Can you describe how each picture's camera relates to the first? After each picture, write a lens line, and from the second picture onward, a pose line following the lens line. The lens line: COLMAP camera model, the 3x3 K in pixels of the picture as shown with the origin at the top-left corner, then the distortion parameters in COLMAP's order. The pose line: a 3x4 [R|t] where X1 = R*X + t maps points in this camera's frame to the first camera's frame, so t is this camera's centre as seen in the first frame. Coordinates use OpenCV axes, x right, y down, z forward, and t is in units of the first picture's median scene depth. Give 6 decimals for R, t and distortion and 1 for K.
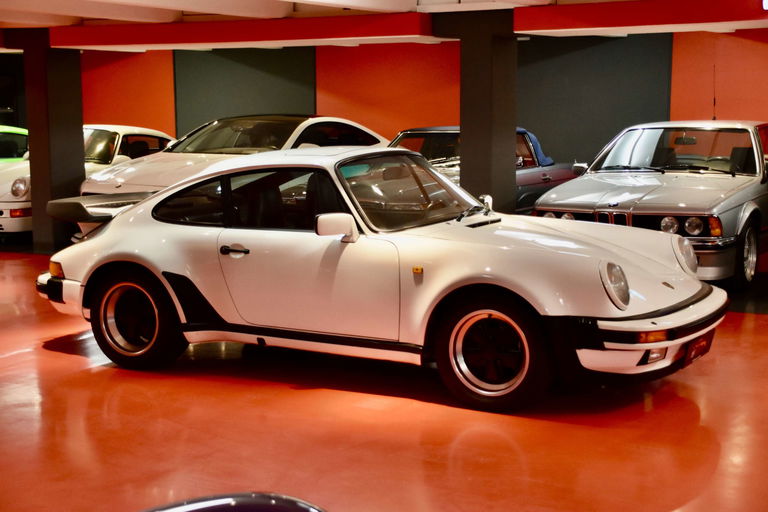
lens RADIAL K [[1204.8, 0, 384.0], [0, 1204.8, 256.0], [0, 0, 1]] dist [0.029849, 0.047362]
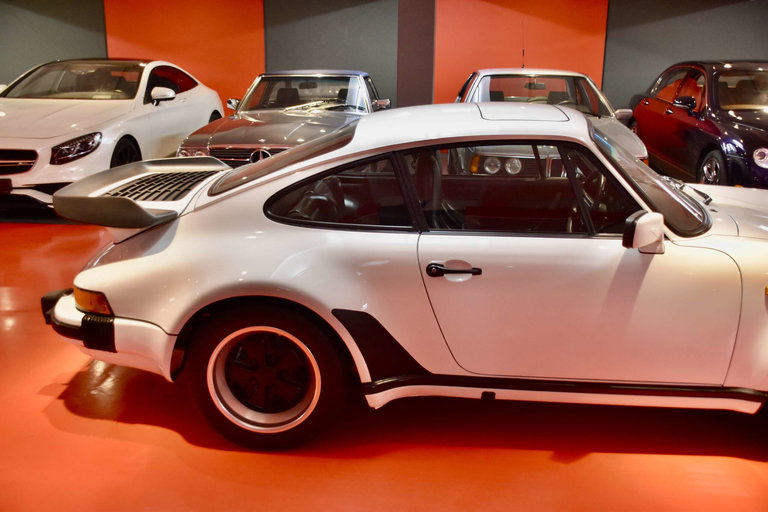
lens RADIAL K [[759.2, 0, 384.0], [0, 759.2, 256.0], [0, 0, 1]] dist [-0.101754, 0.168995]
pose [[0.911880, -0.091947, 0.400025, -0.320906], [0.036629, 0.988927, 0.143812, -0.072369], [-0.408819, -0.116487, 0.905151, 0.641569]]
